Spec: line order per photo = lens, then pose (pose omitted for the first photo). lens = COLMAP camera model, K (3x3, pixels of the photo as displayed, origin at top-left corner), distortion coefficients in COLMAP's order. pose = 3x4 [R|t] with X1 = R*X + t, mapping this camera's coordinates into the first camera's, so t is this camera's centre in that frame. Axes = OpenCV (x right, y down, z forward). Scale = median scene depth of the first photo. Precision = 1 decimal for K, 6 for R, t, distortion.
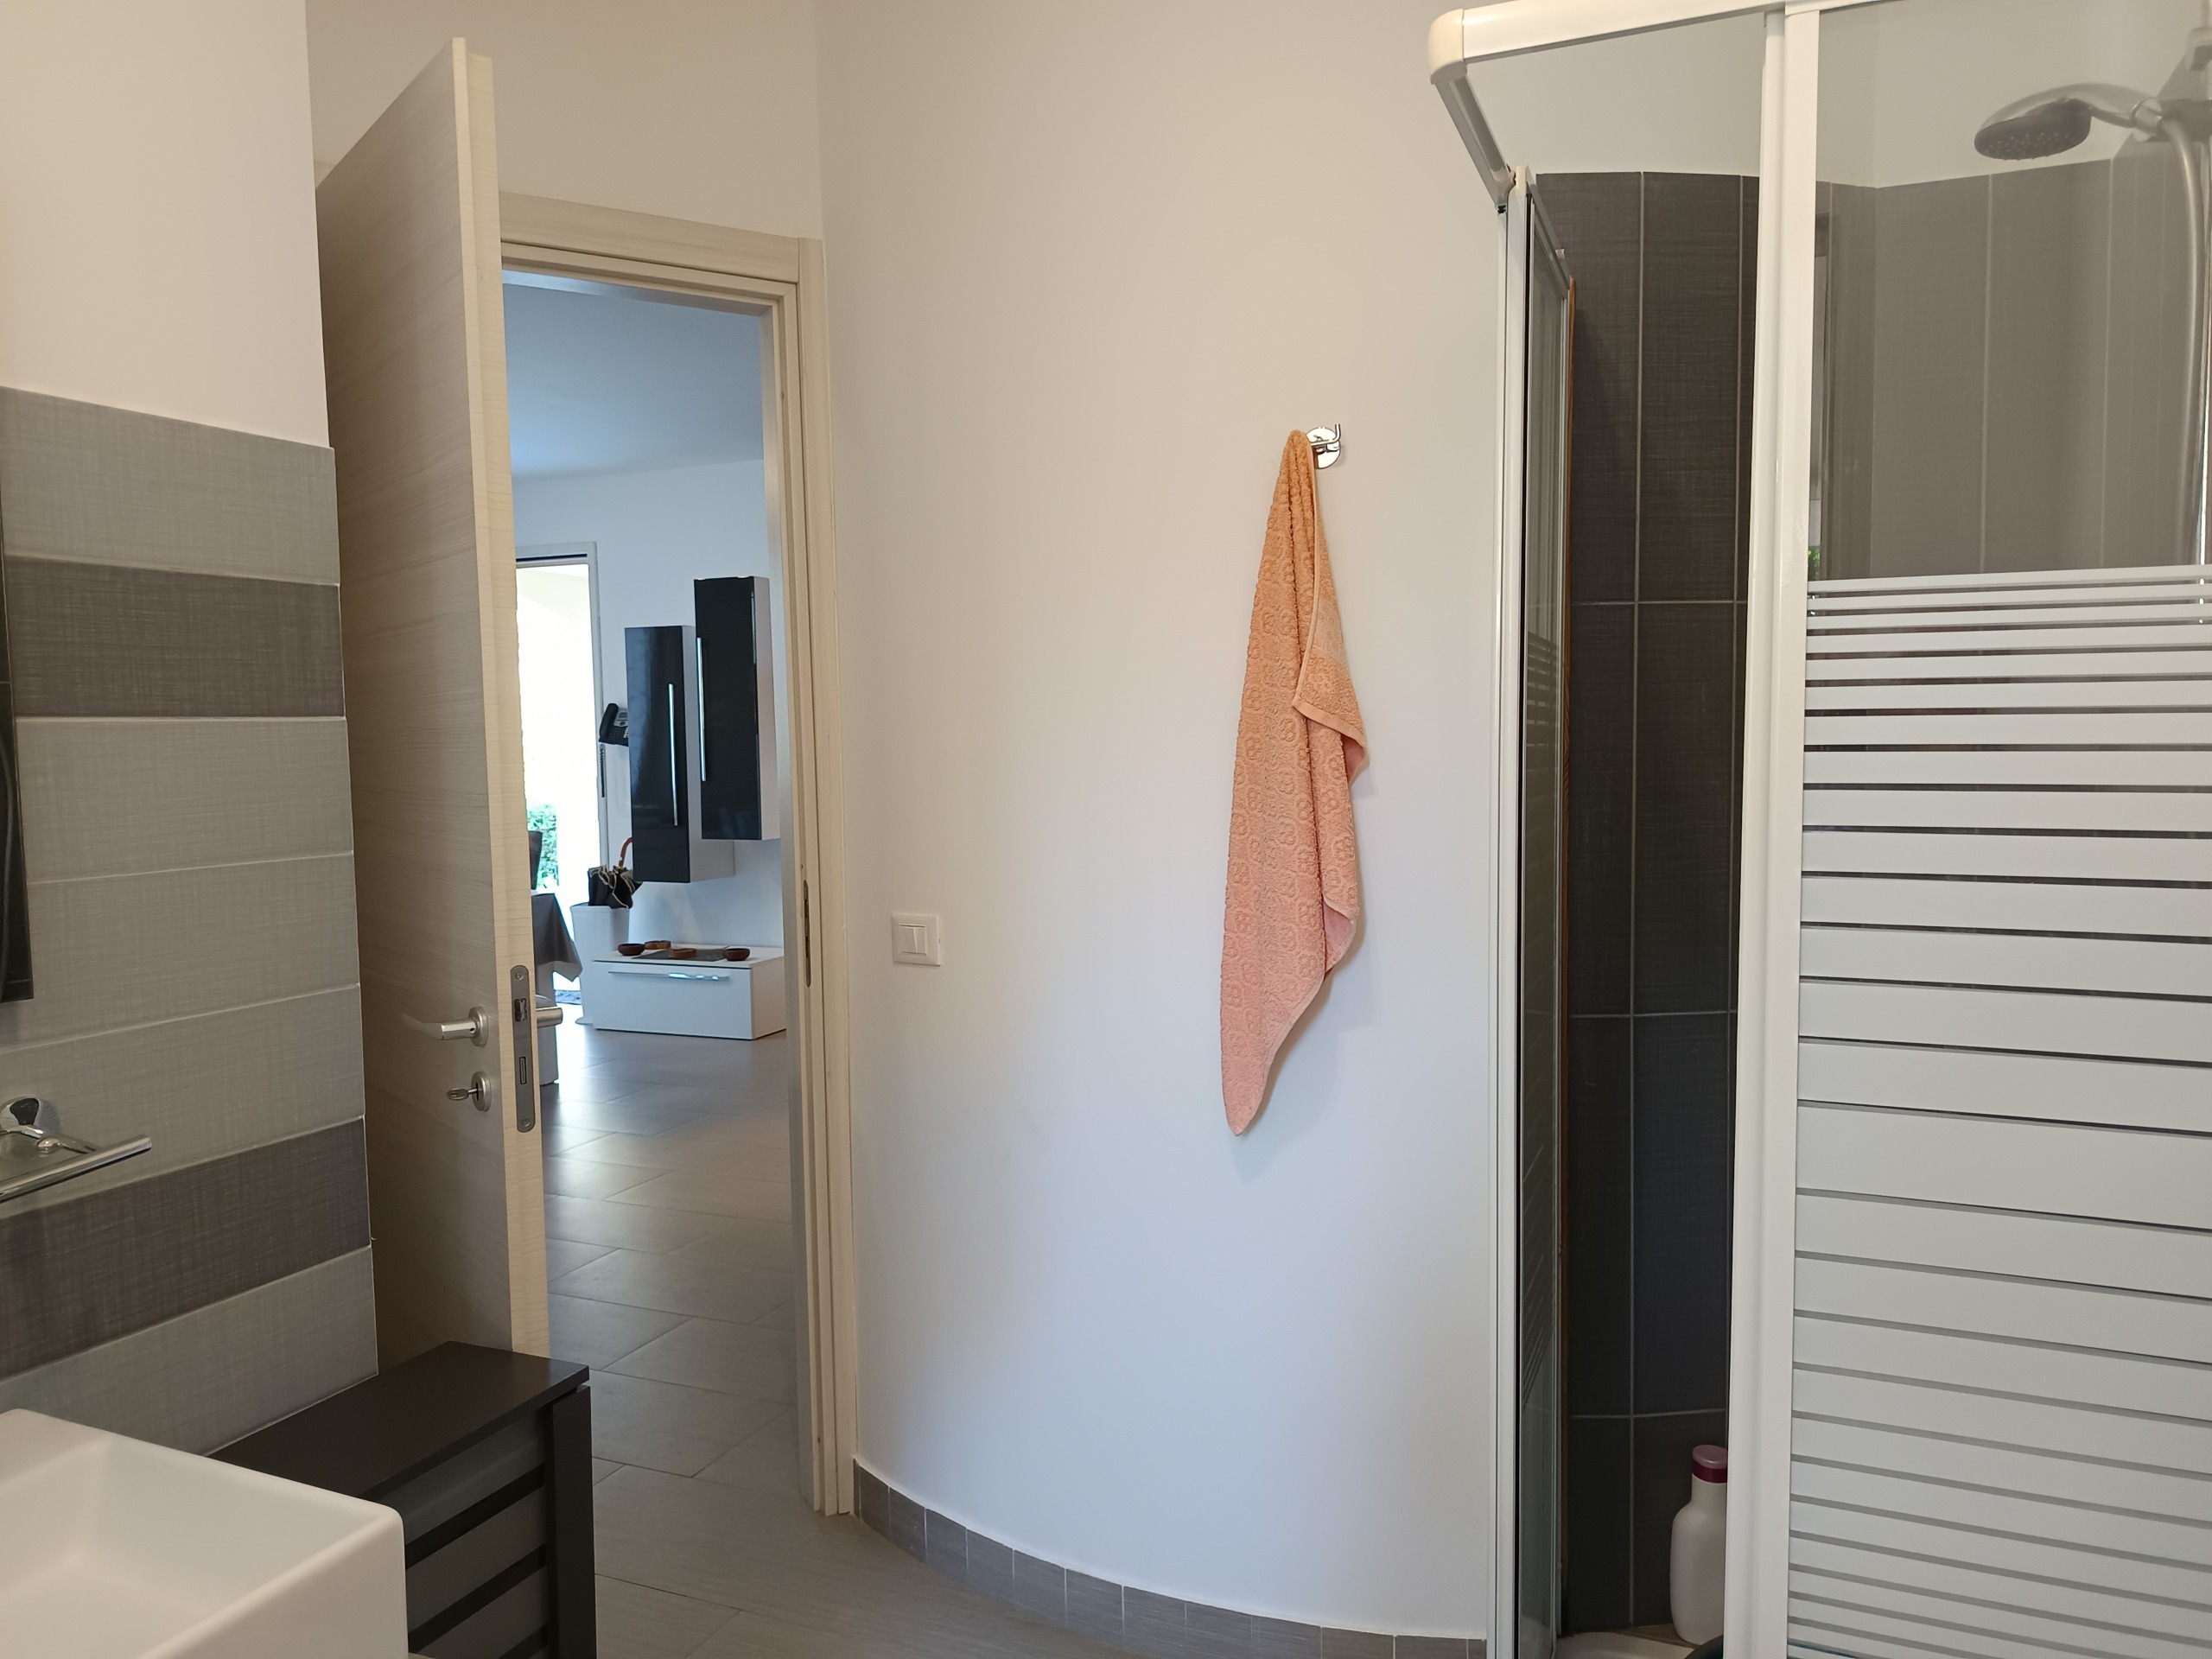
lens RADIAL K [[1530.8, 0, 1104.5], [0, 1530.8, 840.4], [0, 0, 1]] dist [0.053867, -0.066180]
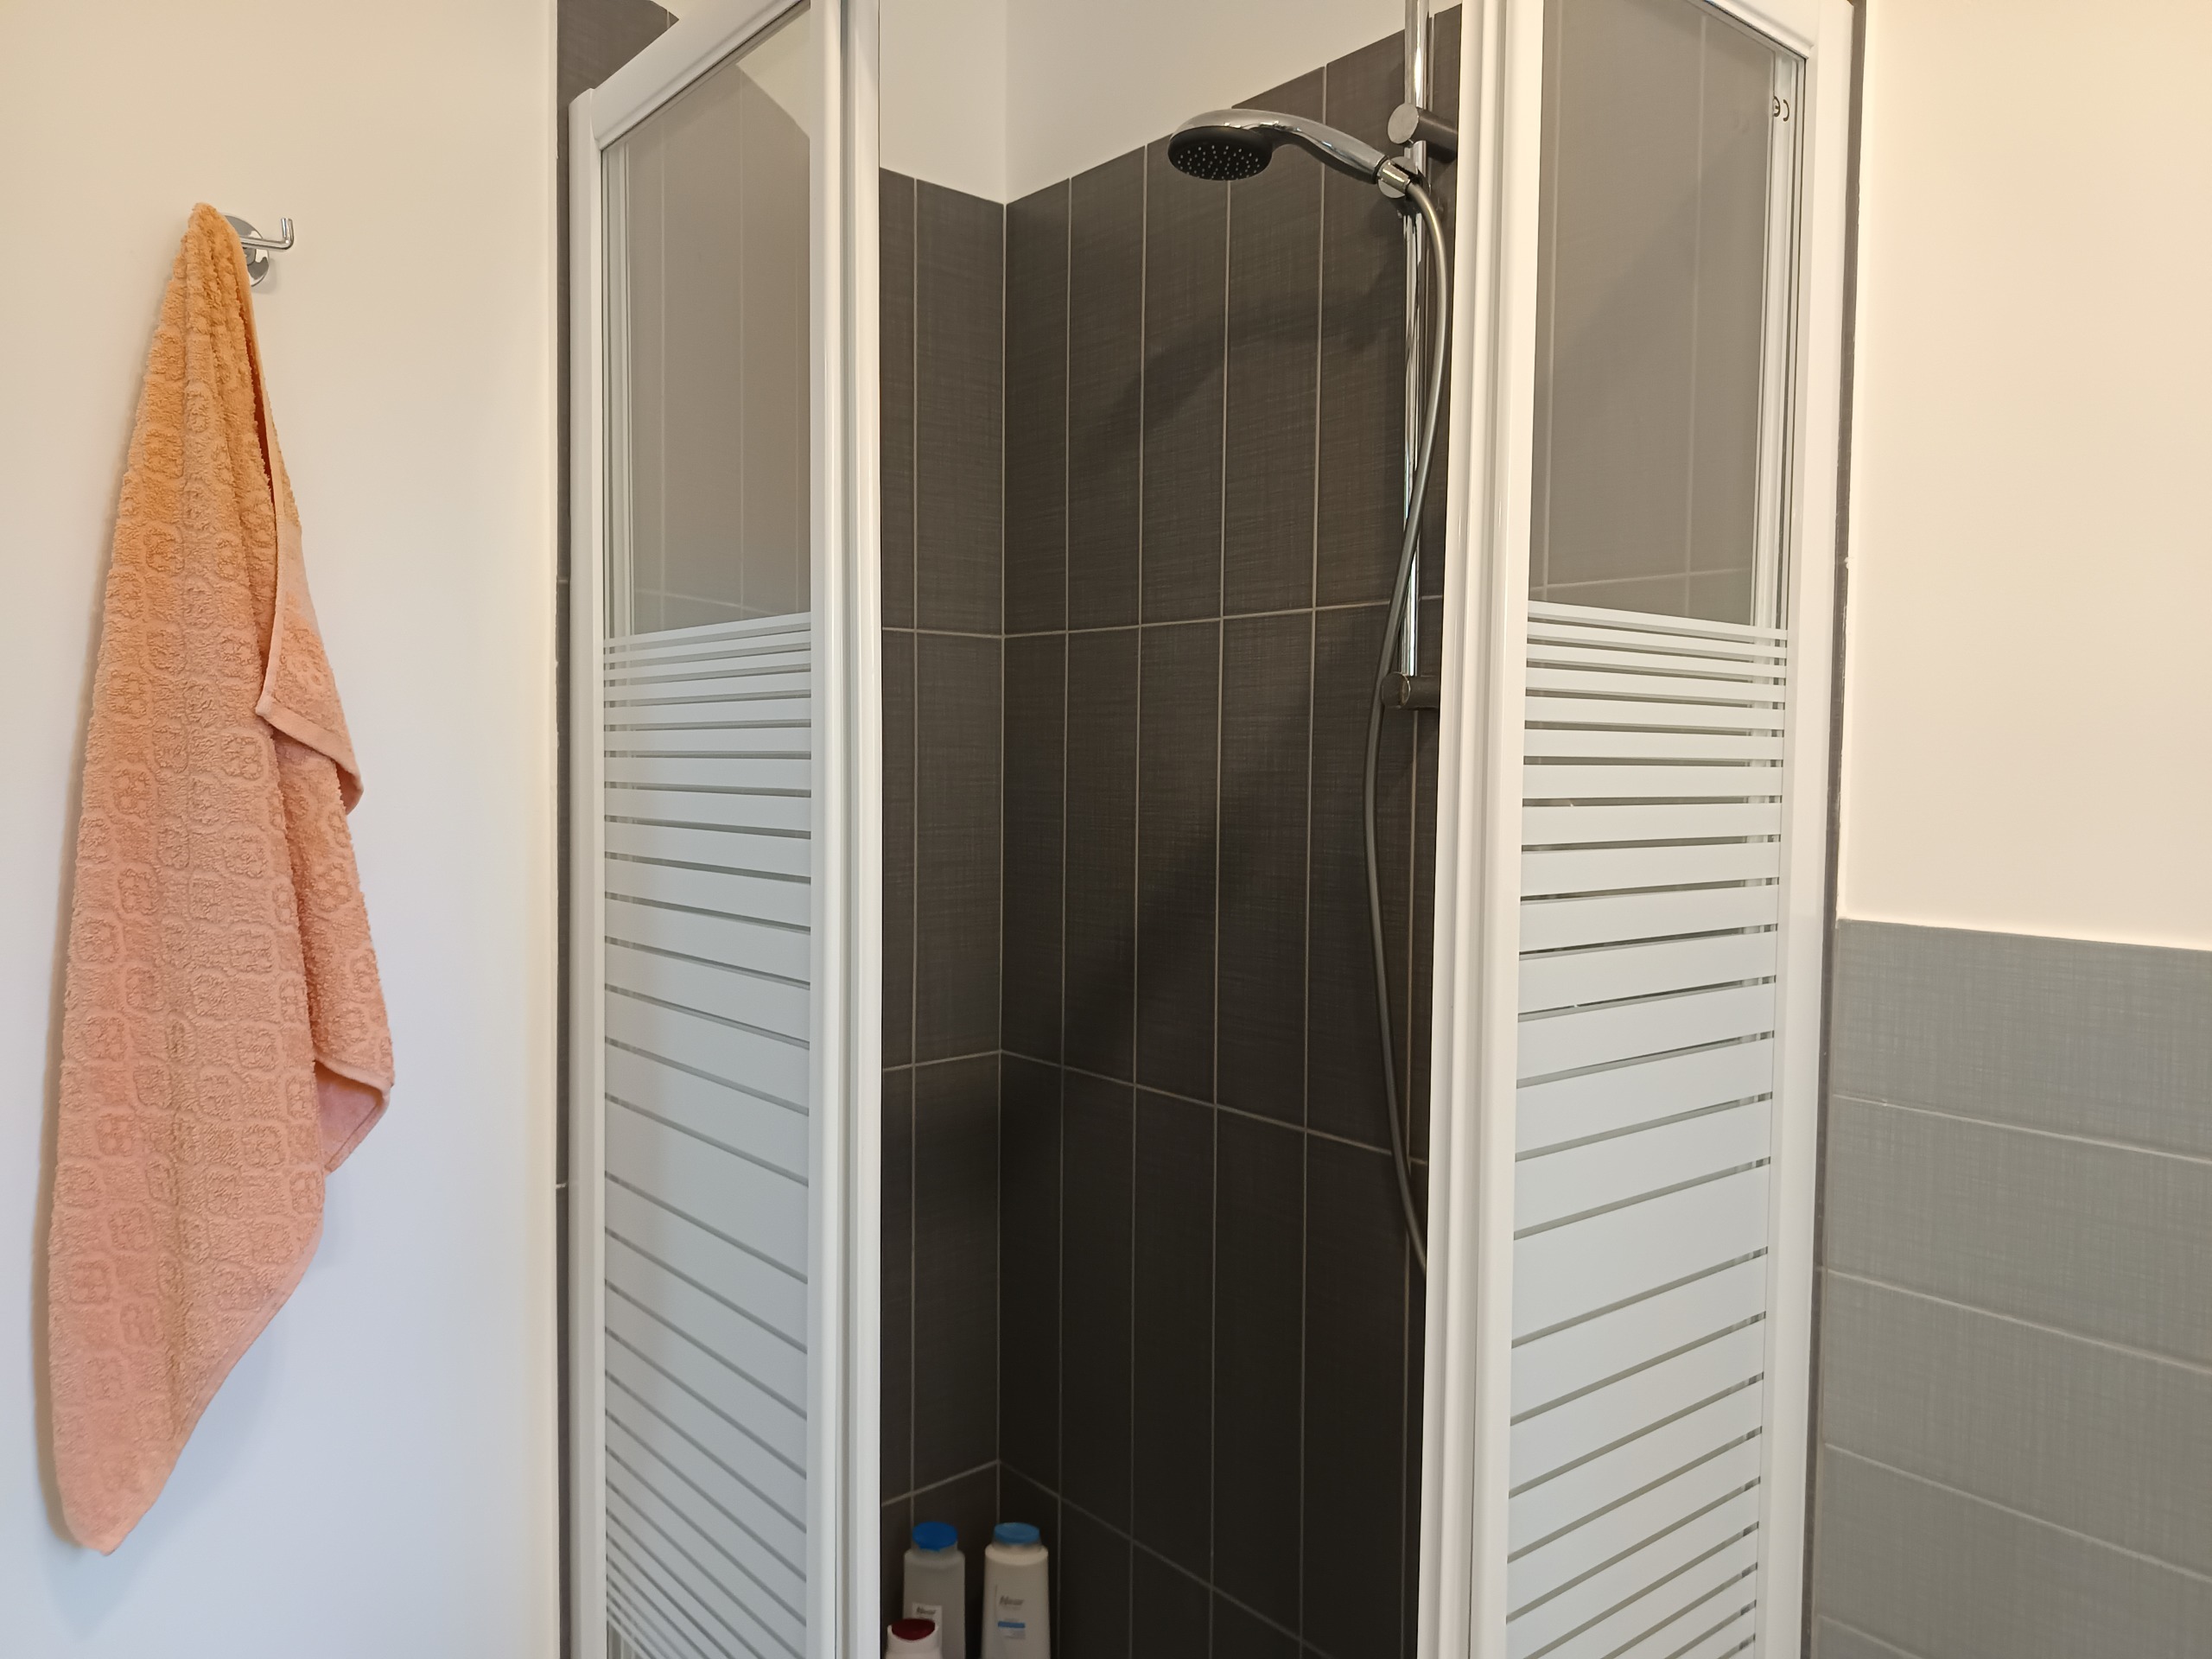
lens RADIAL K [[1530.8, 0, 1197.5], [0, 1530.8, 790.2], [0, 0, 1]] dist [0.053867, -0.066180]
pose [[0.456266, -0.015430, 0.889710, -0.208719], [0.049510, 0.998741, -0.008069, -0.040393], [-0.888465, 0.047731, 0.456456, 0.461008]]
